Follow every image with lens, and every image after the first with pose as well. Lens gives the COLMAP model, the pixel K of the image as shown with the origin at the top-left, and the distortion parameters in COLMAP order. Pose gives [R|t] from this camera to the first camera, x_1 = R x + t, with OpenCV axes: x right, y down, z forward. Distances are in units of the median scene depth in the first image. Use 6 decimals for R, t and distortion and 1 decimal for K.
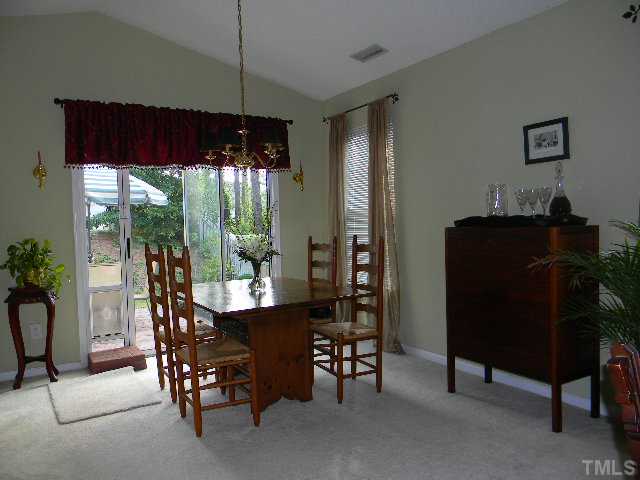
lens RADIAL K [[511.9, 0, 318.7], [0, 511.9, 236.9], [0, 0, 1]] dist [0.006181, -0.021853]
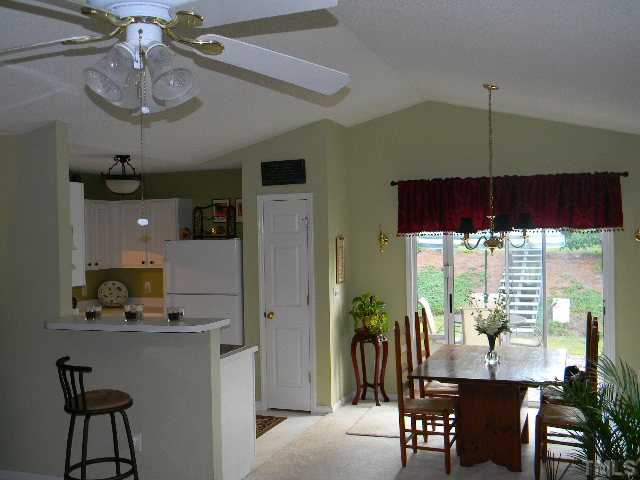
lens RADIAL K [[674.9, 0, 319.7], [0, 674.9, 241.5], [0, 0, 1]] dist [-0.005501, 0.000000]
pose [[0.627526, 0.024446, -0.778212, 0.660176], [-0.026330, 0.999602, 0.010170, -0.134811], [0.778151, 0.014108, 0.627919, -0.173567]]
